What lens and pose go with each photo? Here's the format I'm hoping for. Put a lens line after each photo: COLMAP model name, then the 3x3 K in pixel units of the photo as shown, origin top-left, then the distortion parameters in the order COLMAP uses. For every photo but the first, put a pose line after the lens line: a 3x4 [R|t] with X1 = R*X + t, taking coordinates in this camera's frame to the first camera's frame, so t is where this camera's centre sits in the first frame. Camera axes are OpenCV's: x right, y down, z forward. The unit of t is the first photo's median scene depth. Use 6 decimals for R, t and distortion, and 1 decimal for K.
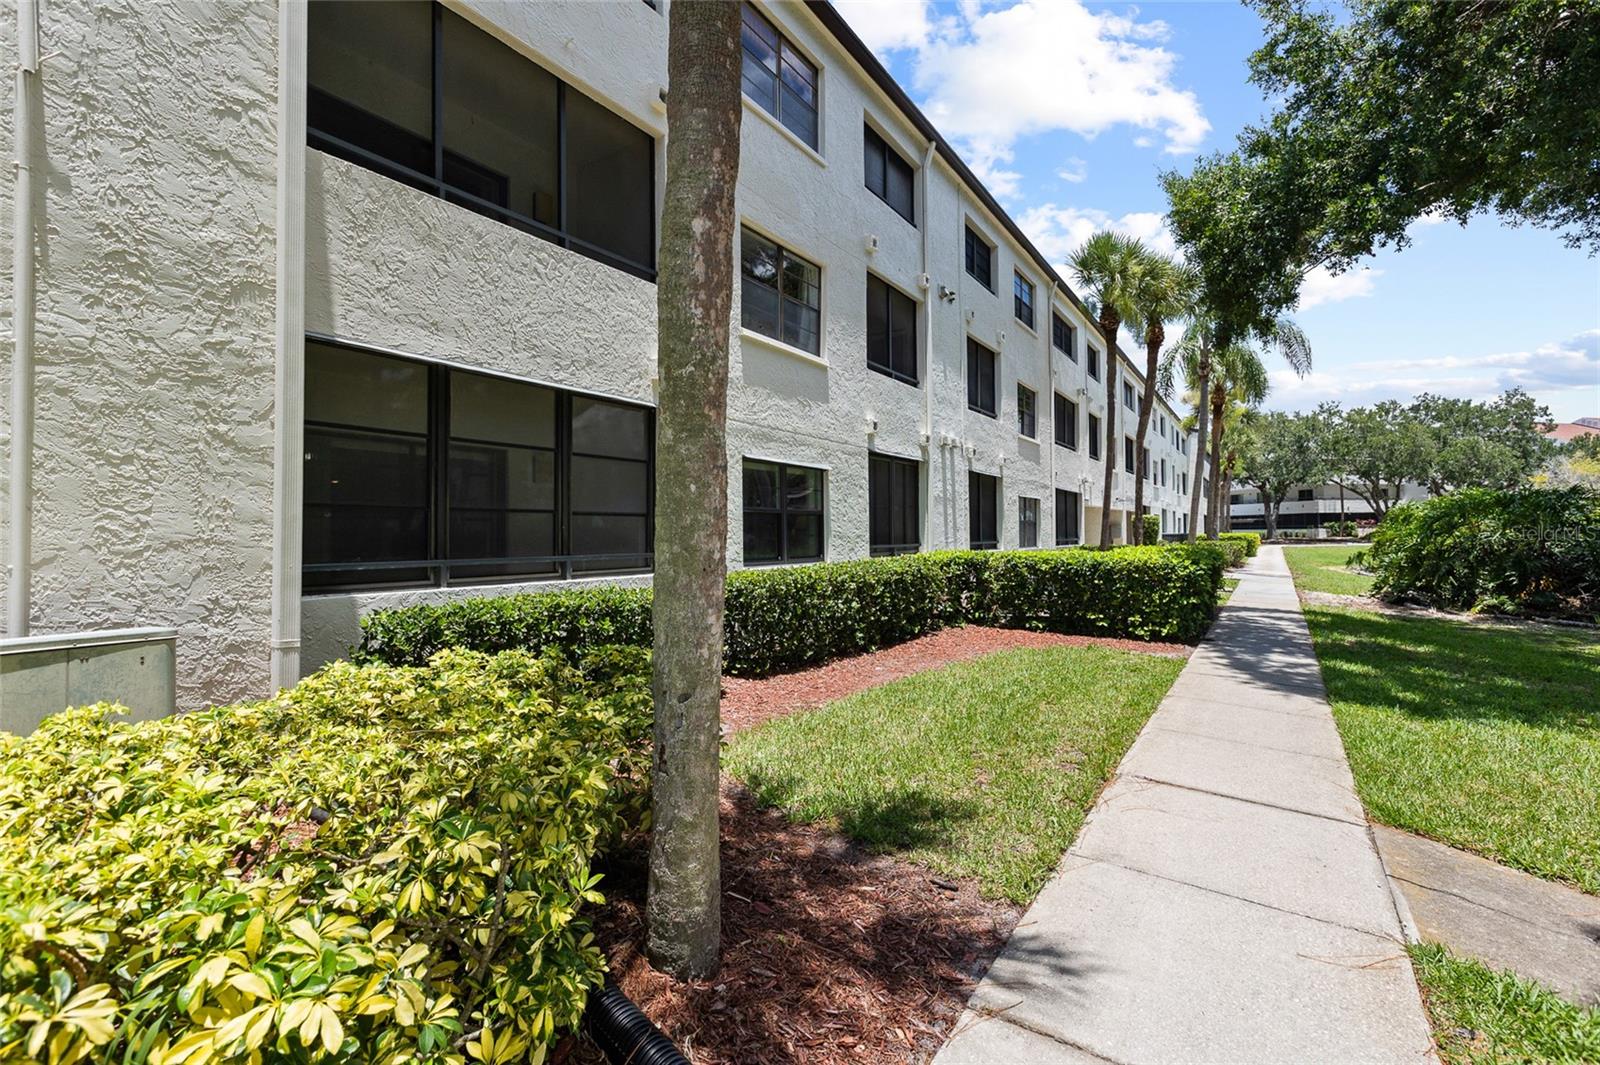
lens RADIAL K [[723.0, 0, 803.1], [0, 723.0, 514.1], [0, 0, 1]] dist [0.003089, -0.001017]
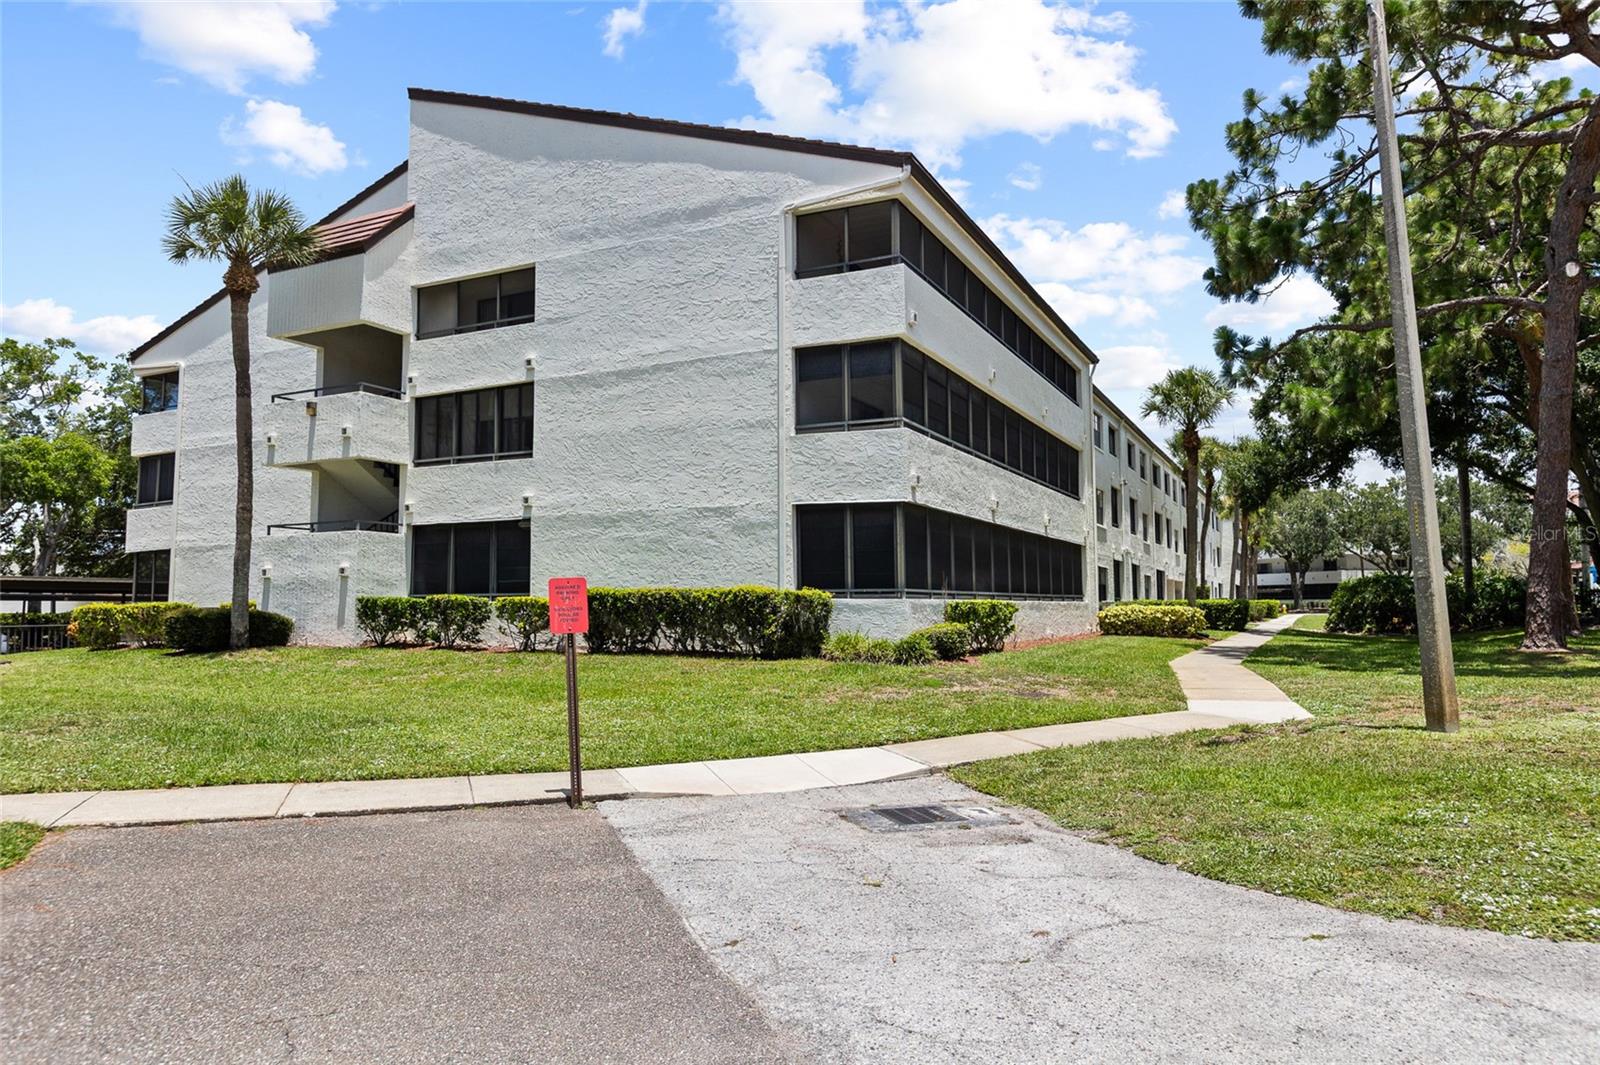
lens RADIAL K [[1051.3, 0, 802.2], [0, 1051.3, 527.9], [0, 0, 1]] dist [0.000787, -0.006858]
pose [[0.992657, 0.013267, 0.120233, -0.251505], [-0.007437, 0.998780, -0.048809, -0.001722], [-0.120734, 0.047556, 0.991545, -0.438471]]
